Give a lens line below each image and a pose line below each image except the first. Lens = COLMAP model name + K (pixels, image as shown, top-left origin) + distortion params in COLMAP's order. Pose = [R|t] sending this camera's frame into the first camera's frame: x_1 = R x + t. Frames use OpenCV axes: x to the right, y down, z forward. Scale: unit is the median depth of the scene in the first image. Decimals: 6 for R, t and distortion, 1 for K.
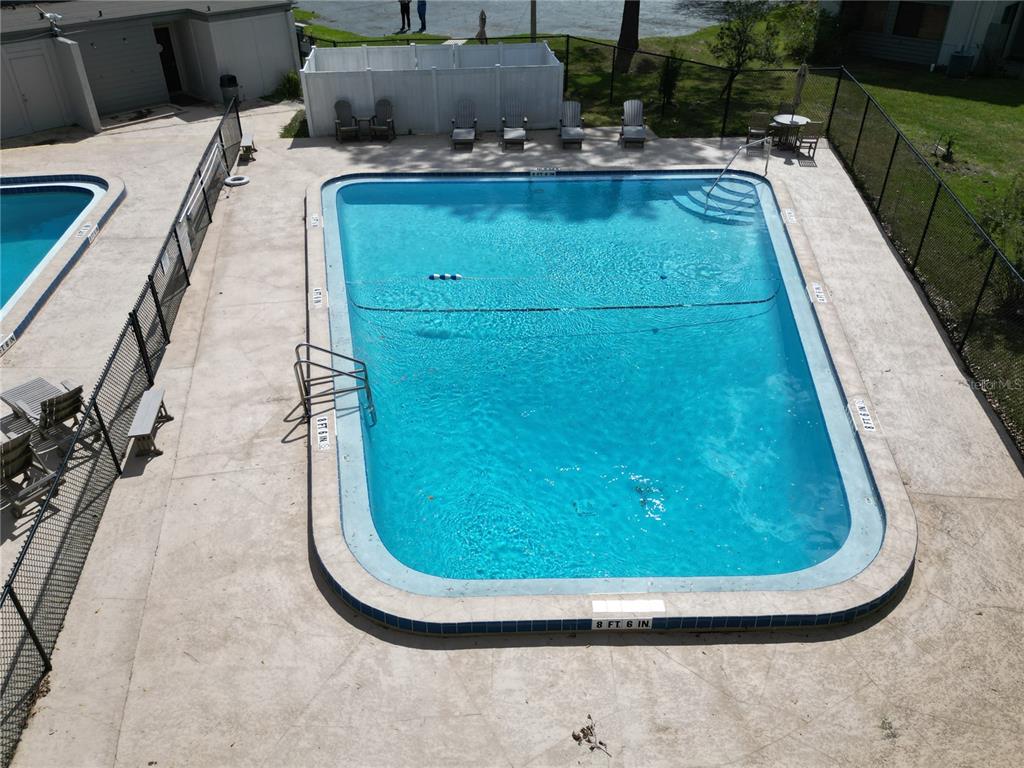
lens RADIAL K [[795.8, 0, 512.0], [0, 795.8, 384.0], [0, 0, 1]] dist [0.056769, -0.057288]
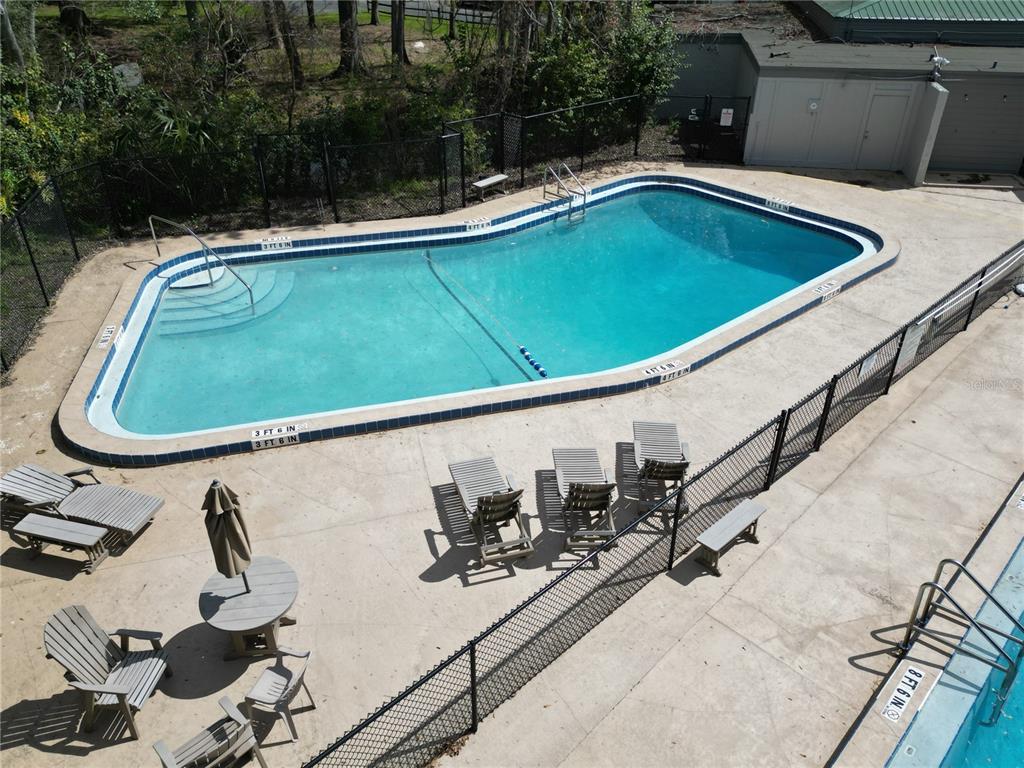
lens RADIAL K [[795.8, 0, 512.0], [0, 795.8, 384.0], [0, 0, 1]] dist [0.056769, -0.057288]
pose [[0.557091, 0.443259, -0.702261, -0.049520], [-0.467109, 0.866438, 0.176337, -0.128248], [0.686629, 0.229796, 0.689735, 0.204733]]
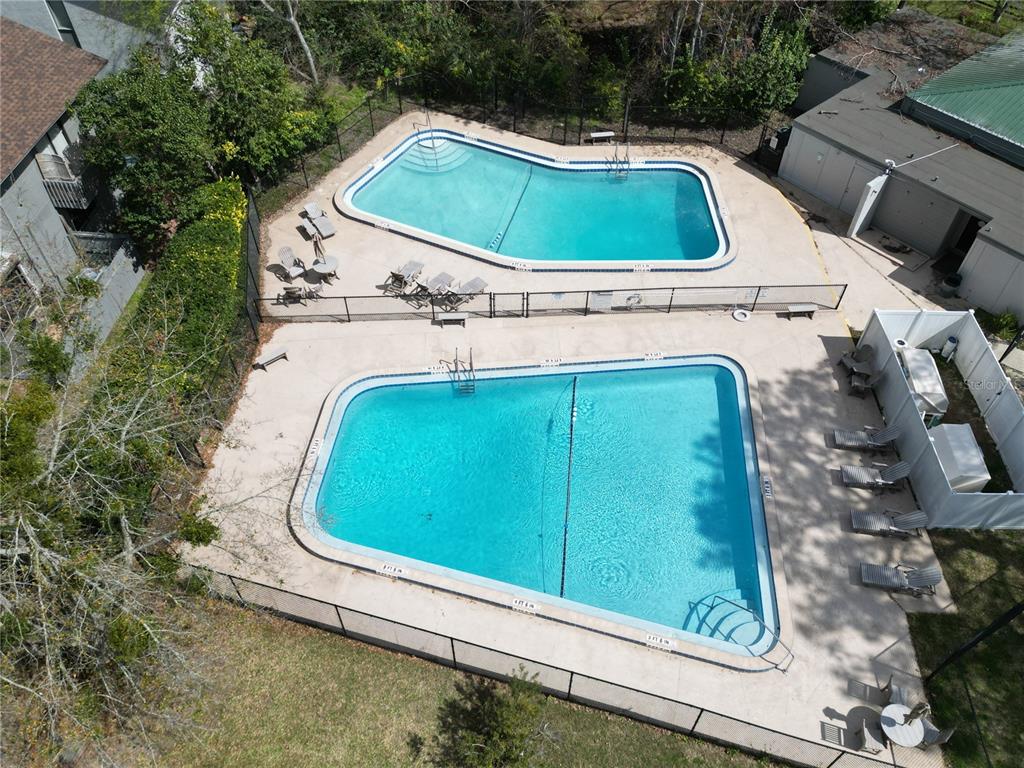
lens RADIAL K [[795.8, 0, 512.0], [0, 795.8, 384.0], [0, 0, 1]] dist [0.056769, -0.057288]
pose [[-0.135050, 0.752809, -0.644237, 1.289335], [-0.551136, 0.483255, 0.680231, -1.643815], [0.823414, 0.446927, 0.349636, 0.331616]]
